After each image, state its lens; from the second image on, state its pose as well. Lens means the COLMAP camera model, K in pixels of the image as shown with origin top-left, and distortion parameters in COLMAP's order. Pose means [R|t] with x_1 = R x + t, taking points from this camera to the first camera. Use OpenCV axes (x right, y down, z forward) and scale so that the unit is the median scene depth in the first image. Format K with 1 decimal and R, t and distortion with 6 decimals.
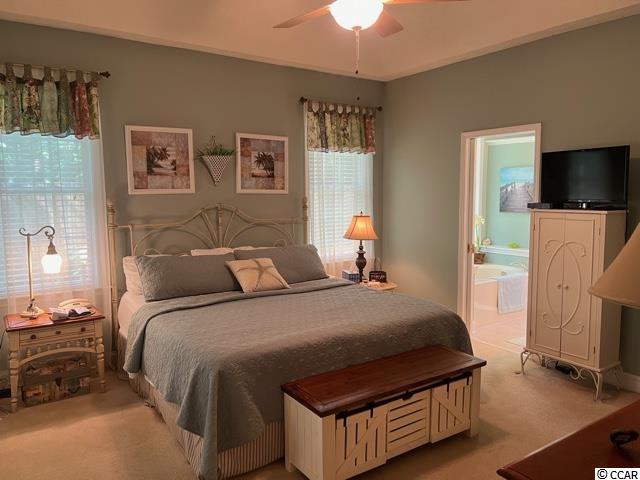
lens RADIAL K [[478.6, 0, 321.3], [0, 478.6, 240.1], [0, 0, 1]] dist [0.042487, -0.039712]
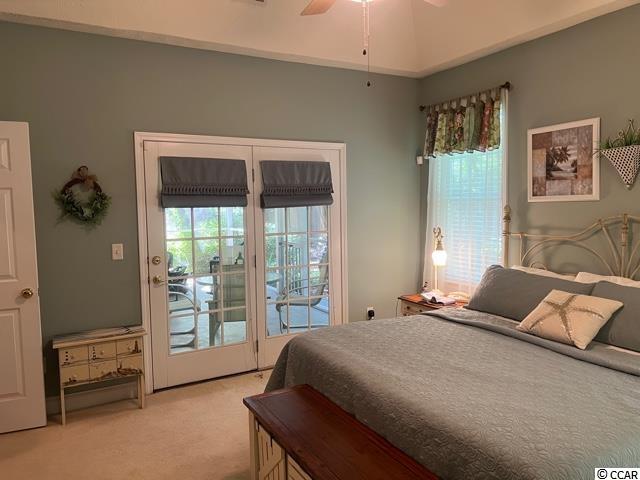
lens RADIAL K [[478.6, 0, 321.7], [0, 478.6, 237.2], [0, 0, 1]] dist [0.042487, -0.039712]
pose [[-0.082265, 0.078973, -0.993477, 0.570801], [-0.087735, 0.992411, 0.086153, -0.069652], [0.992741, 0.094250, -0.074712, 0.652566]]
